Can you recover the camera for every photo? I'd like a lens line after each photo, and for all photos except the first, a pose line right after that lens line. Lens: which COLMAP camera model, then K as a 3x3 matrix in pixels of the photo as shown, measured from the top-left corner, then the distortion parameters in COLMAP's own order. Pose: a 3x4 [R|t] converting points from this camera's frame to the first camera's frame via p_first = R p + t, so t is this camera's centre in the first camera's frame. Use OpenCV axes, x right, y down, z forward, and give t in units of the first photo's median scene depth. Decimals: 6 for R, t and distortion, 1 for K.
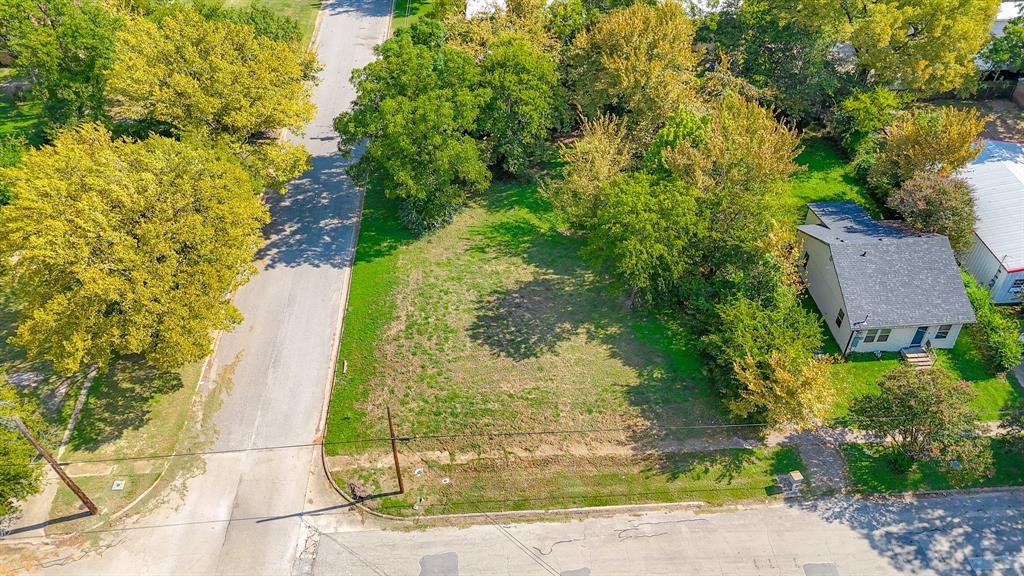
lens RADIAL K [[749.1, 0, 512.0], [0, 749.1, 288.0], [0, 0, 1]] dist [0.064331, -0.060544]
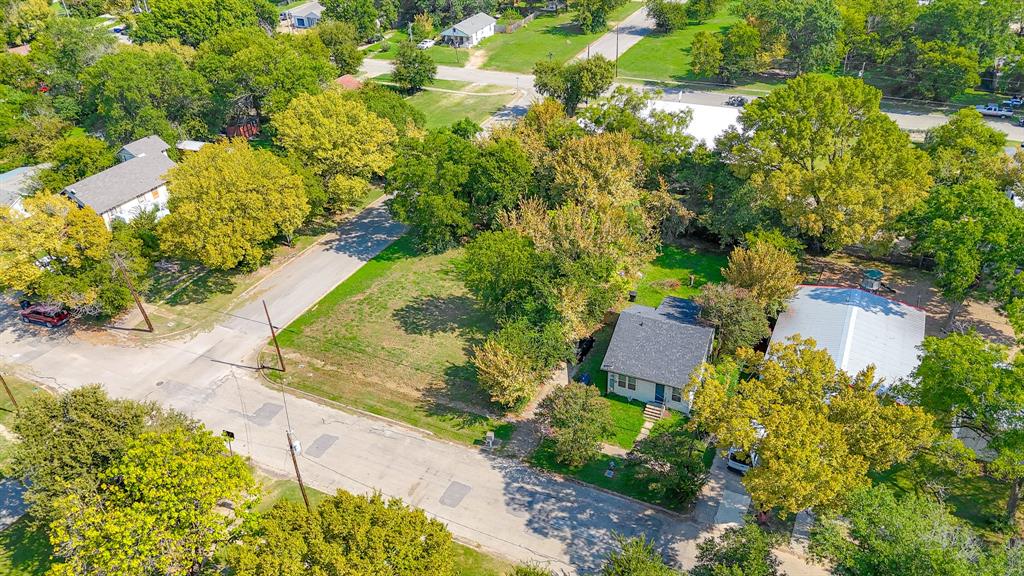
lens RADIAL K [[749.1, 0, 512.0], [0, 749.1, 288.0], [0, 0, 1]] dist [0.064331, -0.060544]
pose [[0.874795, 0.239407, -0.421210, 0.884908], [-0.305374, 0.947408, -0.095731, 0.100063], [0.376139, 0.212372, 0.901897, -0.312234]]
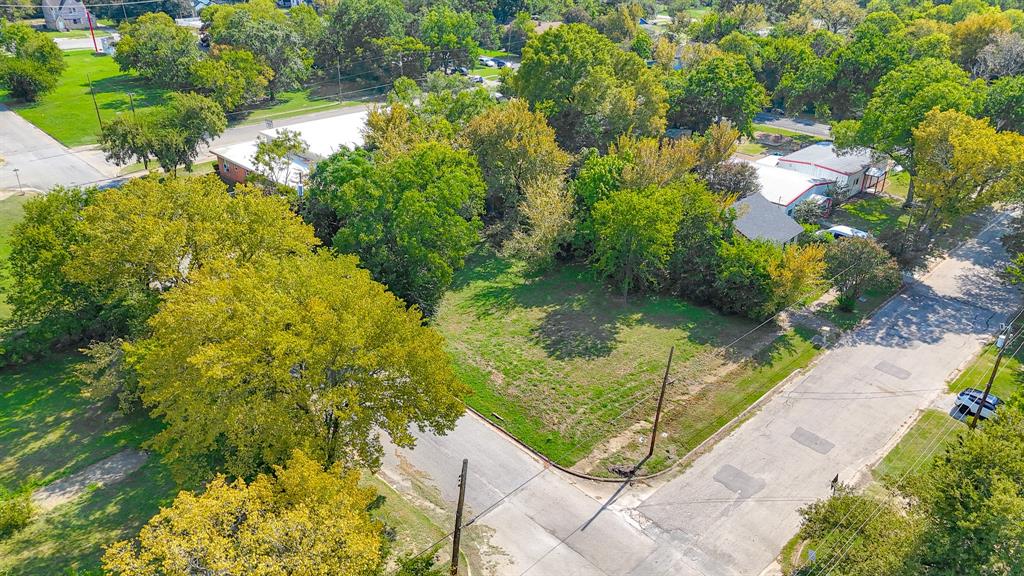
lens RADIAL K [[753.4, 0, 509.4], [0, 753.4, 288.9], [0, 0, 1]] dist [0.059483, -0.054511]
pose [[0.753772, -0.278812, 0.595056, -0.869087], [0.428784, 0.894876, -0.123859, 0.092571], [-0.497968, 0.348511, 0.794083, 0.107111]]
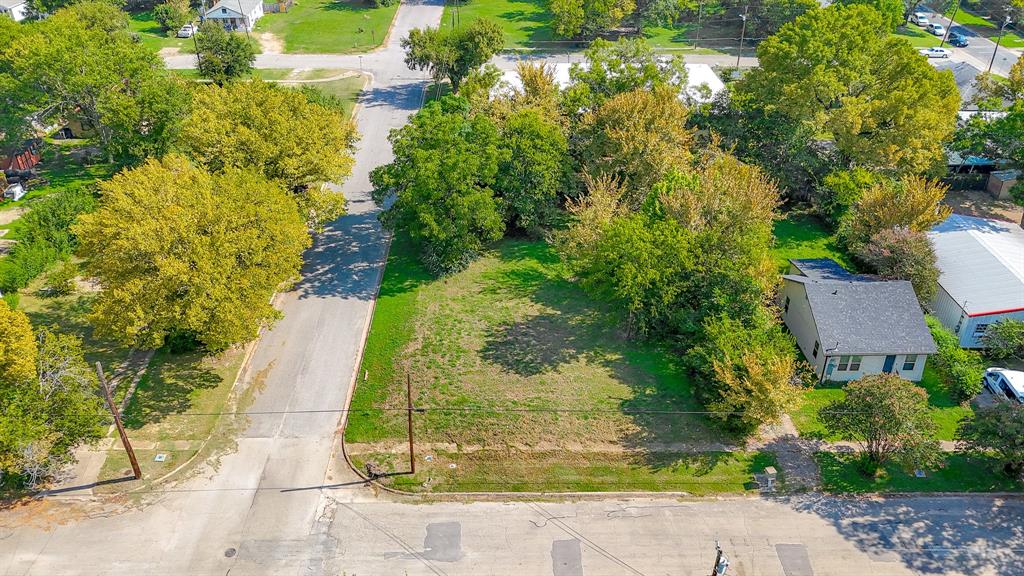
lens RADIAL K [[787.0, 0, 505.6], [0, 787.0, 273.3], [0, 0, 1]] dist [0.072144, -0.075142]
pose [[0.998936, 0.036949, -0.027600, 0.010807], [-0.041568, 0.980556, -0.191786, 0.190633], [0.019977, 0.192729, 0.981049, -0.183821]]
